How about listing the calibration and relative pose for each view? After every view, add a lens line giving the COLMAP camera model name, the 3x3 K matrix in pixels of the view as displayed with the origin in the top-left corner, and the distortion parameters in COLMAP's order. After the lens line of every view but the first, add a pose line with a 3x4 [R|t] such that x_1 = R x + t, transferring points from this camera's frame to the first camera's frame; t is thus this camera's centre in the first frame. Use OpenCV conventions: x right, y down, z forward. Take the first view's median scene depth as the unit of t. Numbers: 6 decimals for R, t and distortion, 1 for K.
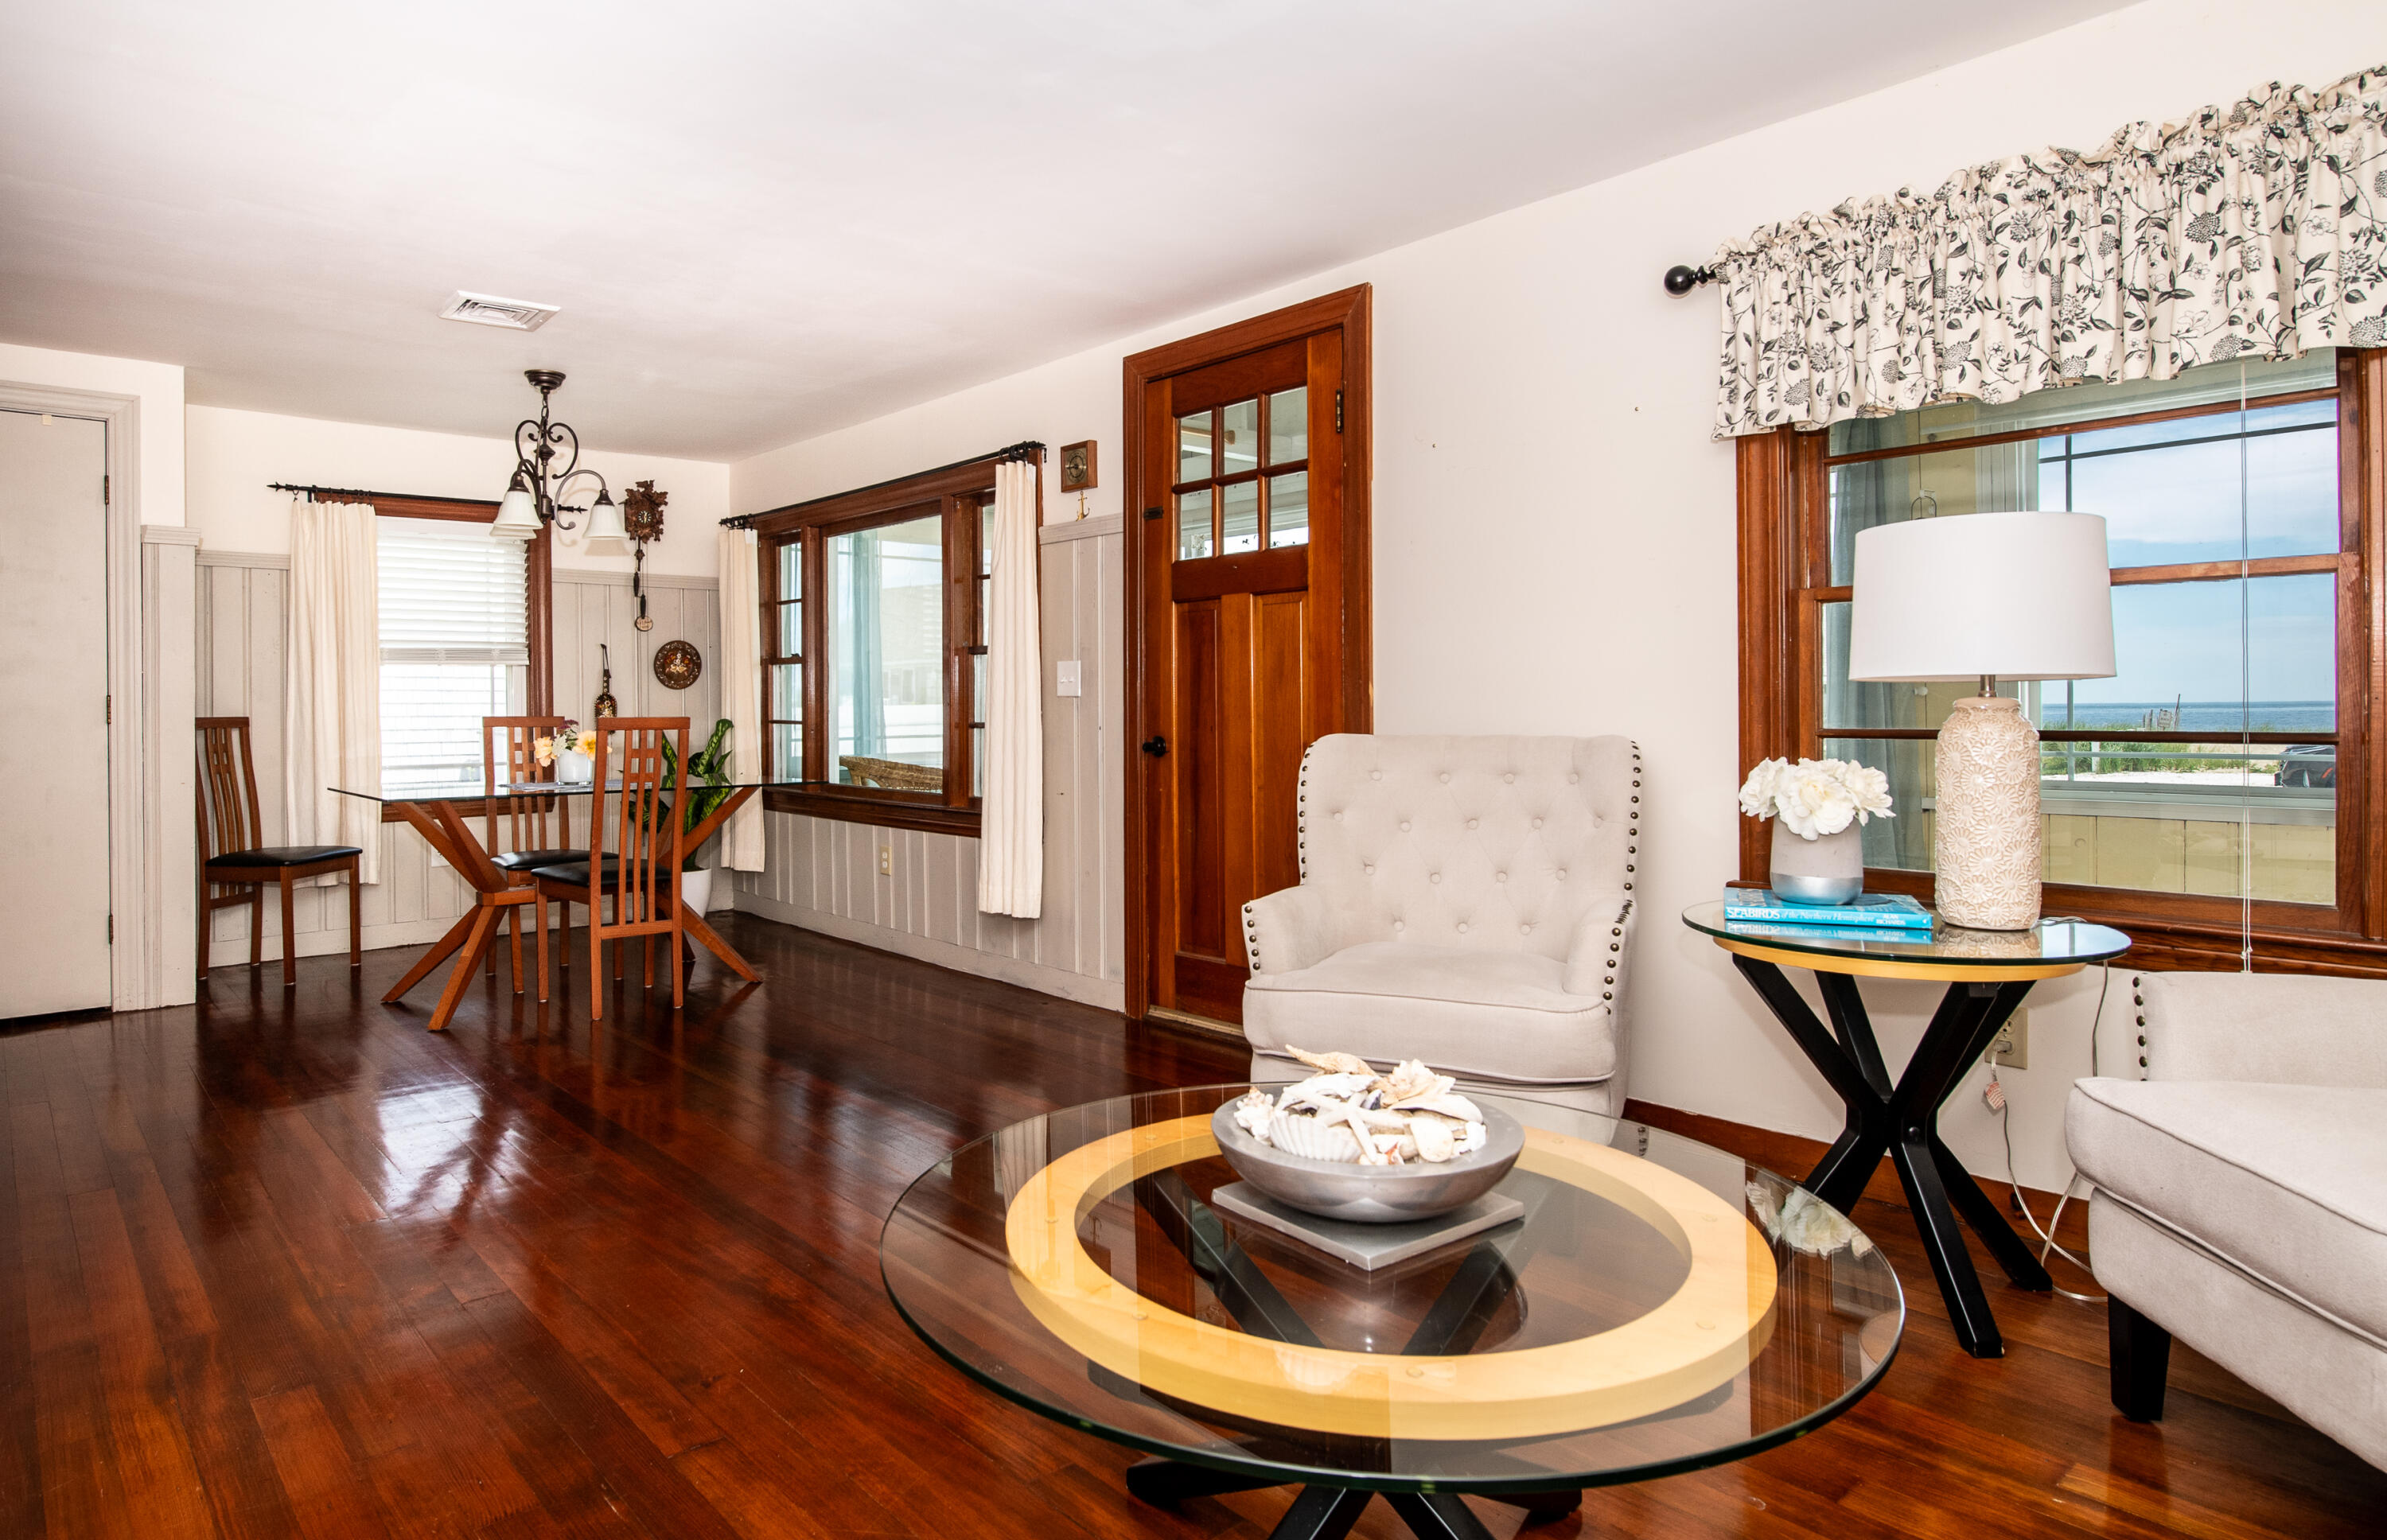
lens RADIAL K [[1443.9, 0, 1146.9], [0, 1443.9, 694.8], [0, 0, 1]] dist [0.001101, 0.003171]
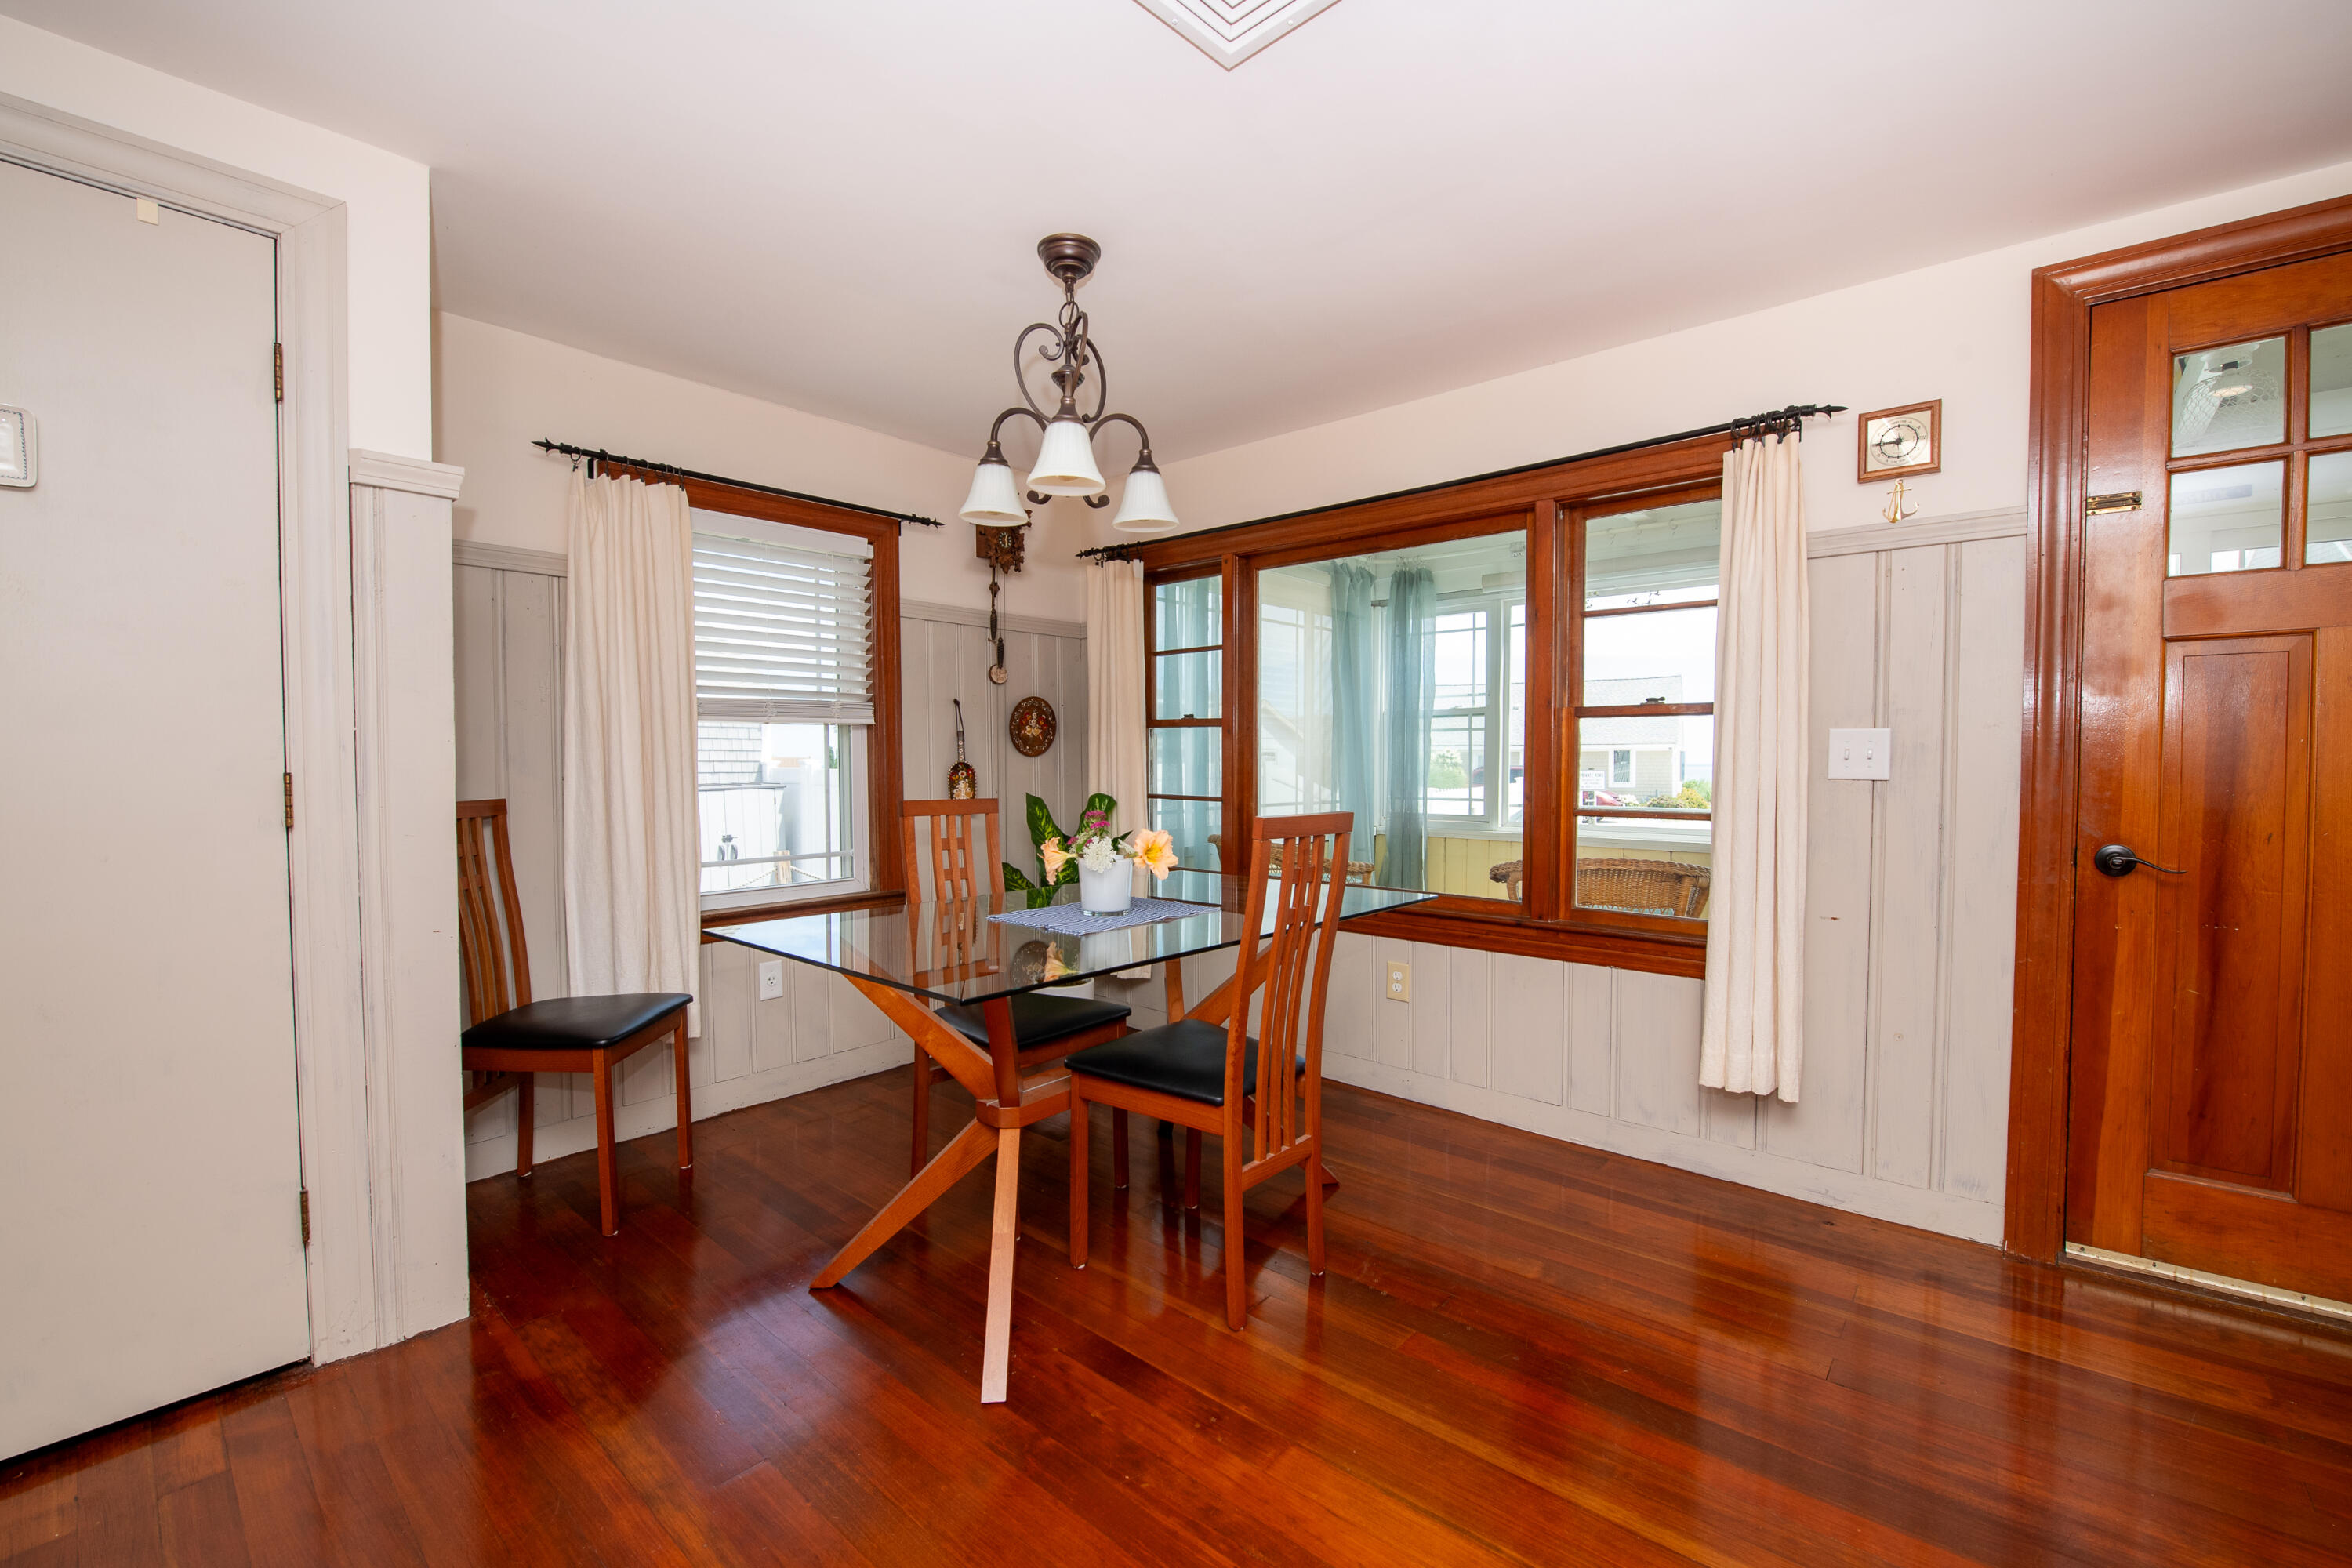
lens RADIAL K [[948.3, 0, 1150.6], [0, 948.3, 778.9], [0, 0, 1]] dist [-0.014361, 0.000146]
pose [[0.986015, 0.002684, 0.166633, -0.396024], [-0.007645, 0.999546, 0.029139, -0.008207], [-0.166479, -0.030006, 0.985588, 0.521659]]
